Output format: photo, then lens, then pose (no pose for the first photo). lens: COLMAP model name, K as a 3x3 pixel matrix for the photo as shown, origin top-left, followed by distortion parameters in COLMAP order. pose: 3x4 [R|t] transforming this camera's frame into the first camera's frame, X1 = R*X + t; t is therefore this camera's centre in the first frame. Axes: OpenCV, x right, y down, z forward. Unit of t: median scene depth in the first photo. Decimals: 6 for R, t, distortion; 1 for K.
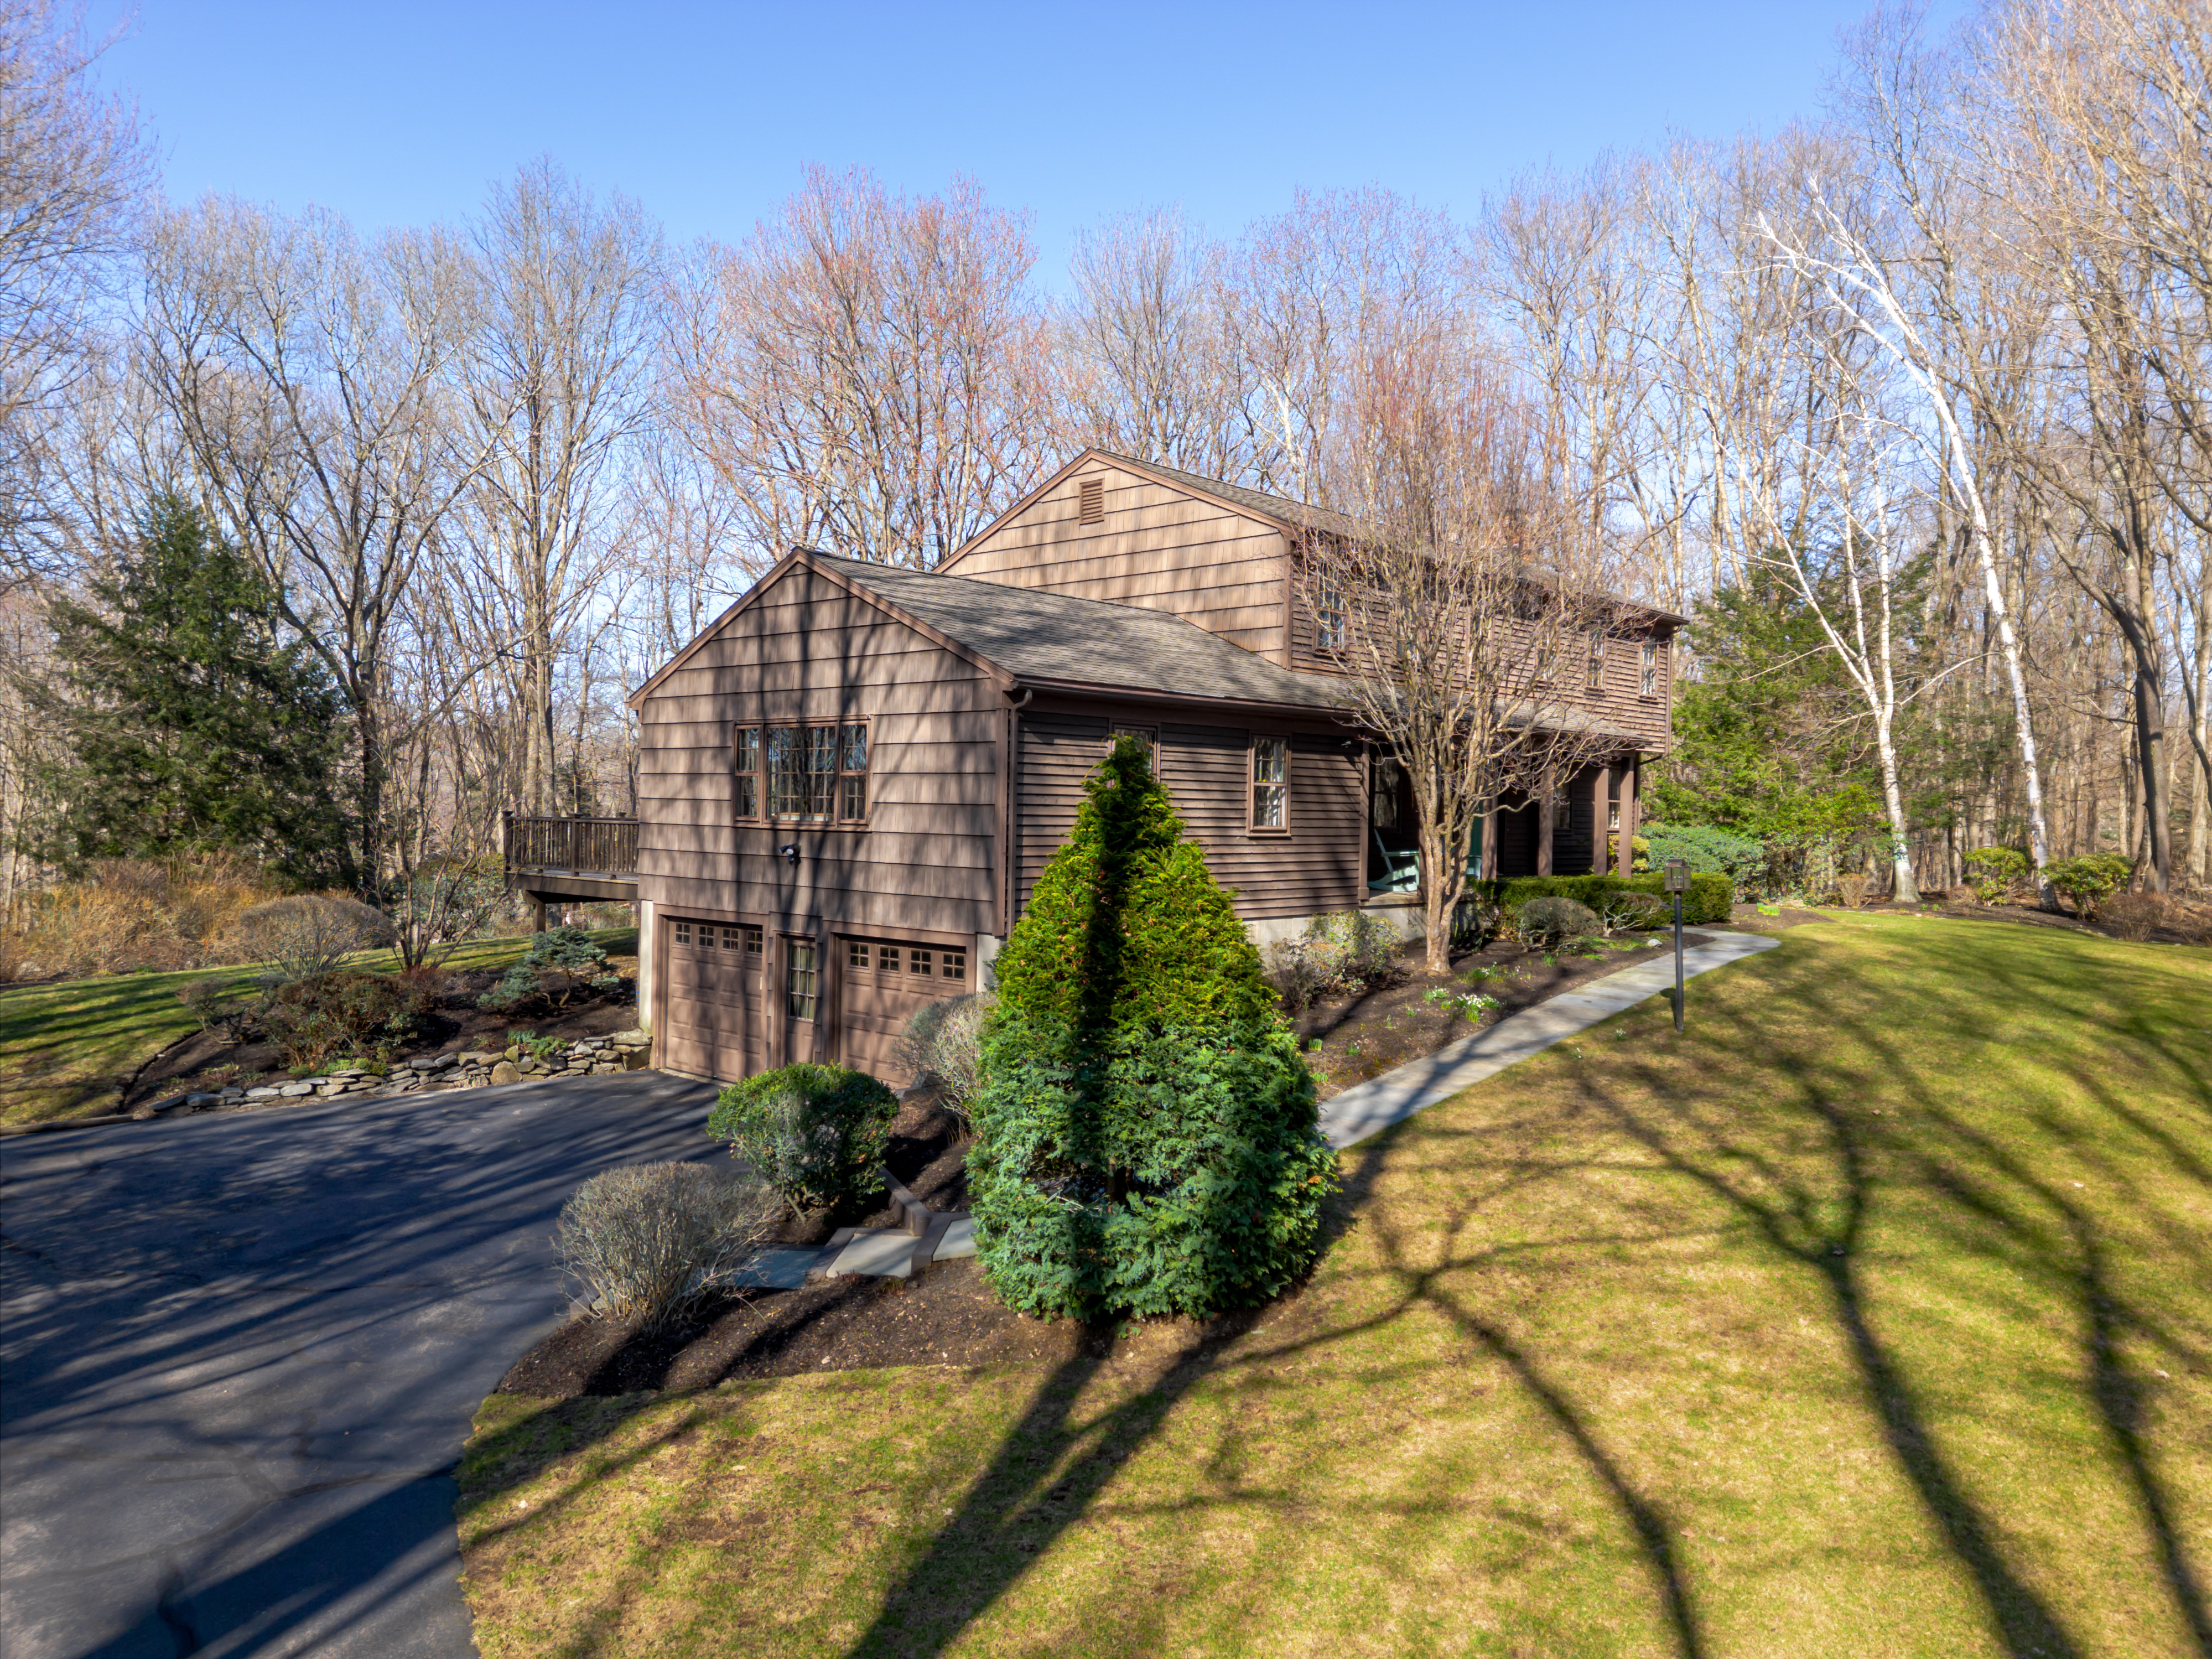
lens RADIAL K [[1554.7, 0, 1108.5], [0, 1554.7, 815.5], [0, 0, 1]] dist [0.012182, 0.000168]
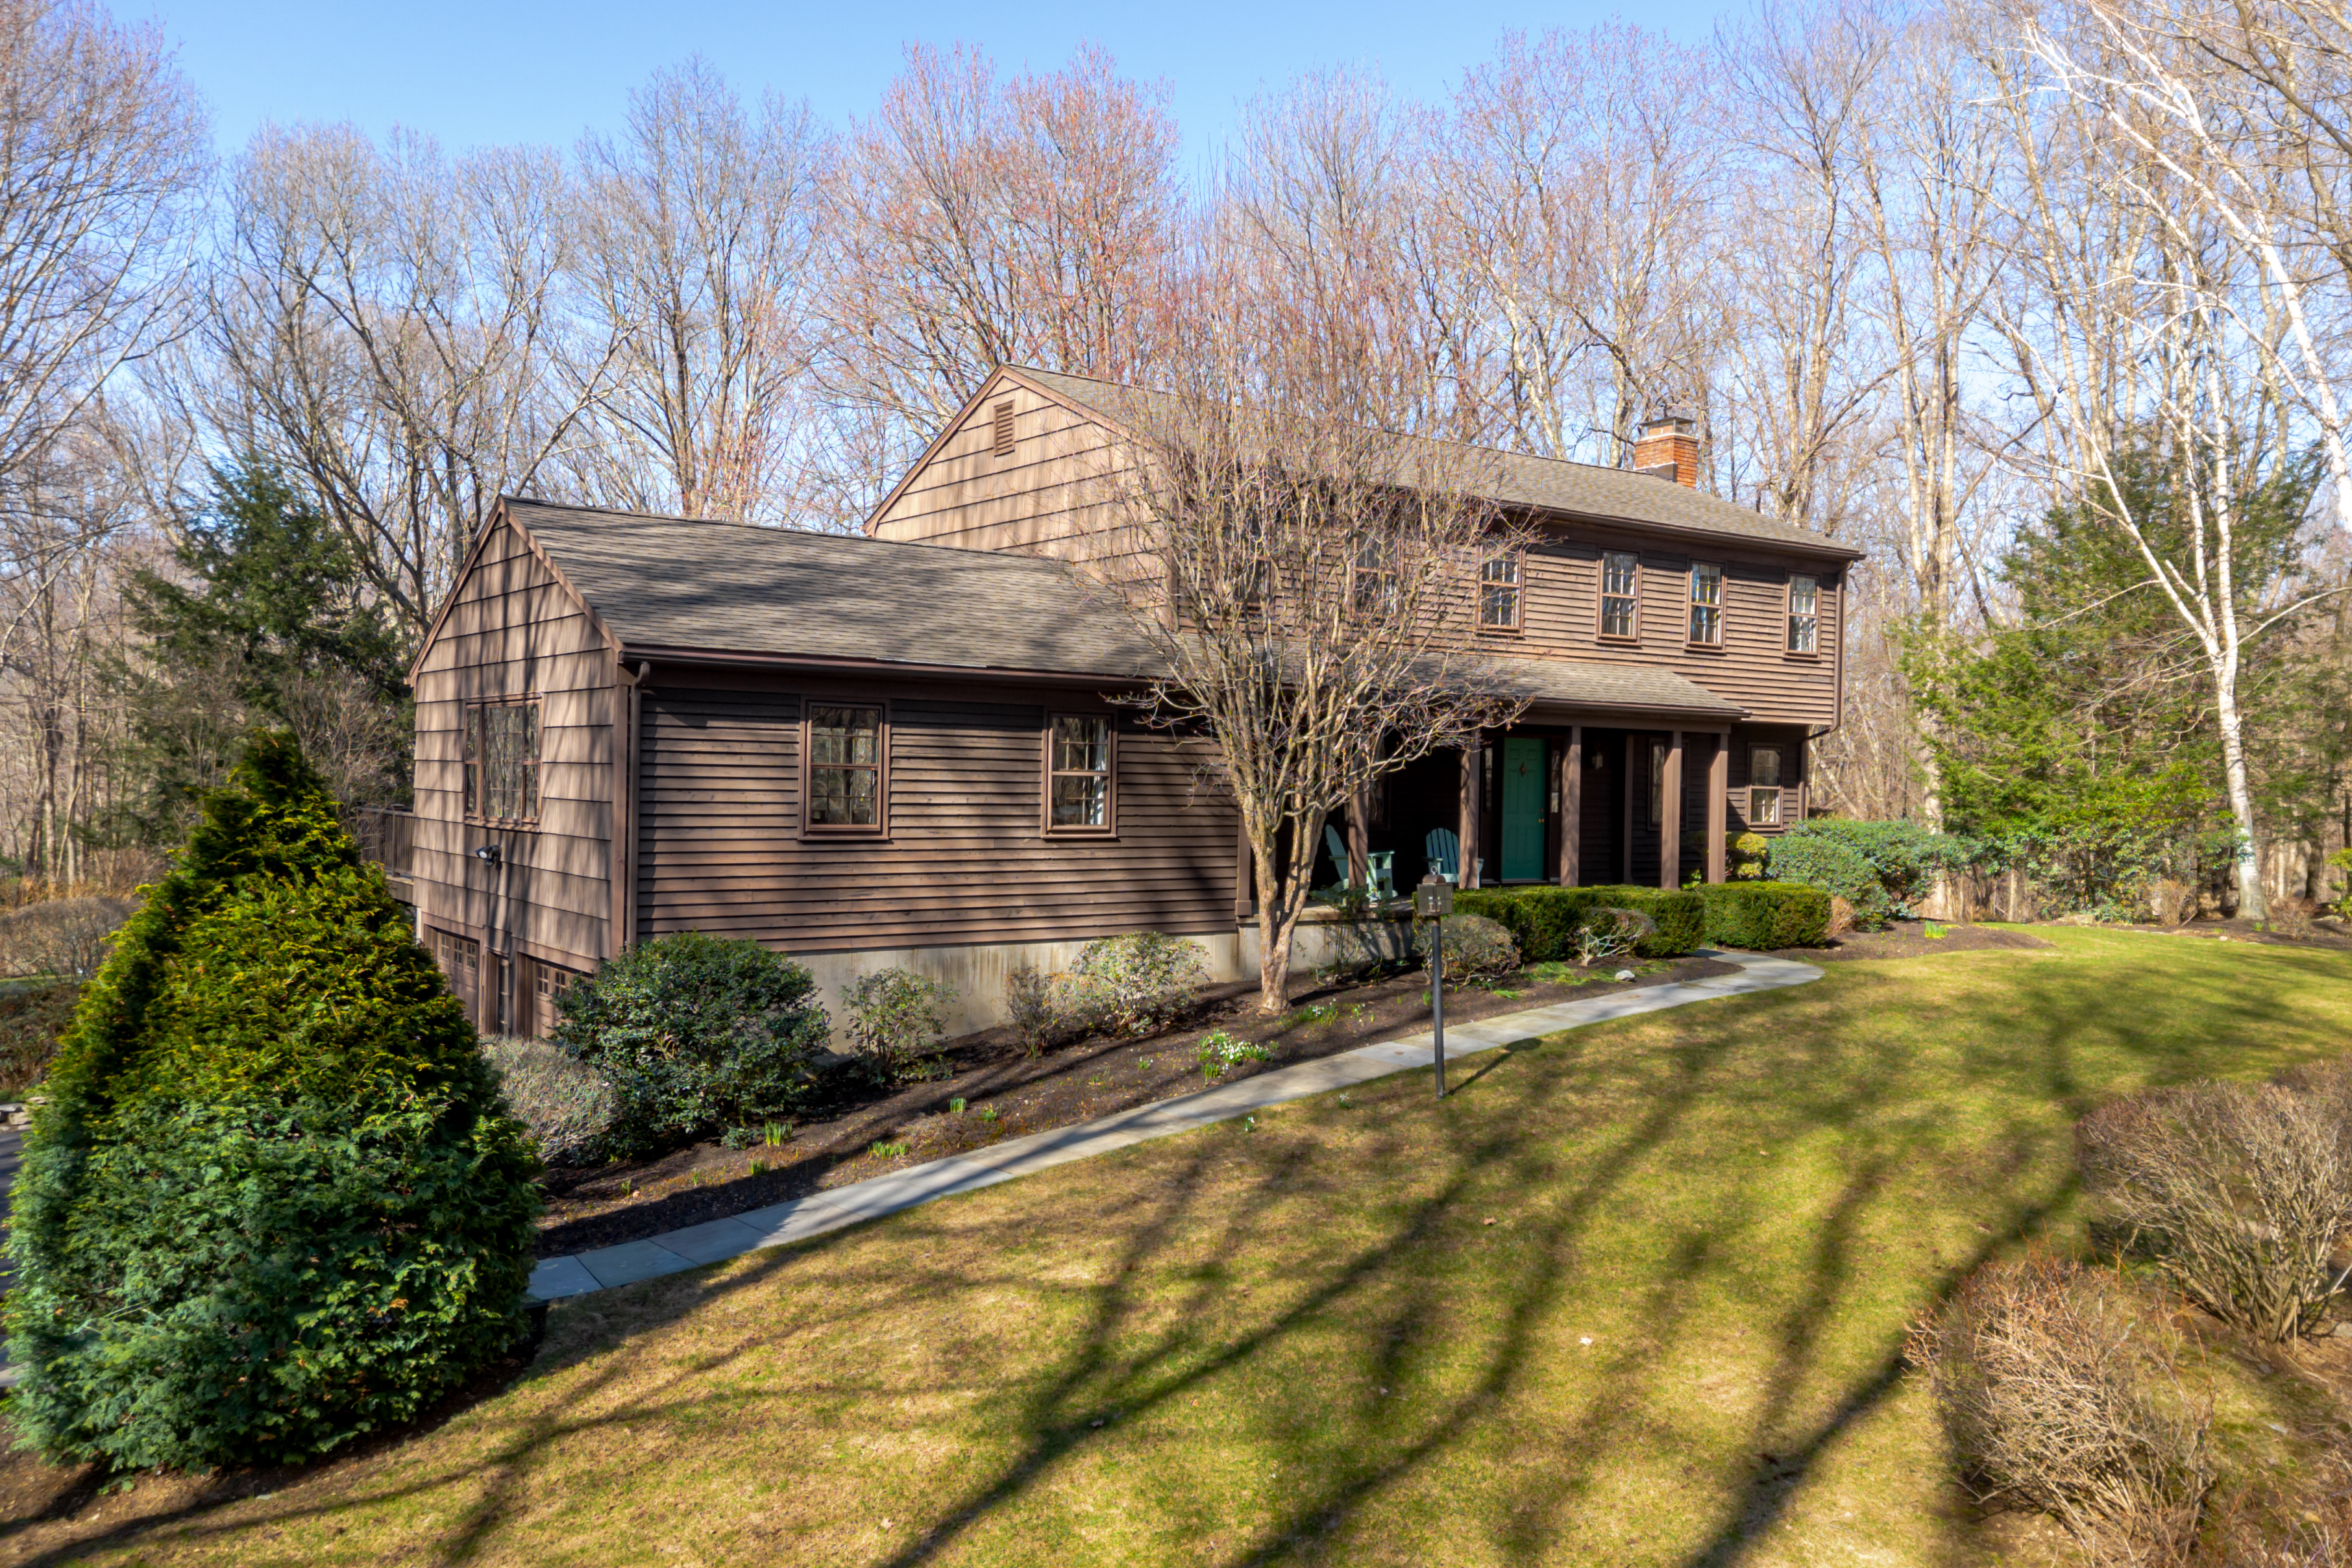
lens RADIAL K [[1829.4, 0, 1176.3], [0, 1829.4, 781.0], [0, 0, 1]] dist [0.019567, -0.004467]
pose [[0.986214, -0.001115, -0.165473, 0.253459], [-0.000179, 0.999970, -0.007800, -0.007024], [0.165477, 0.007722, 0.986183, 0.059617]]
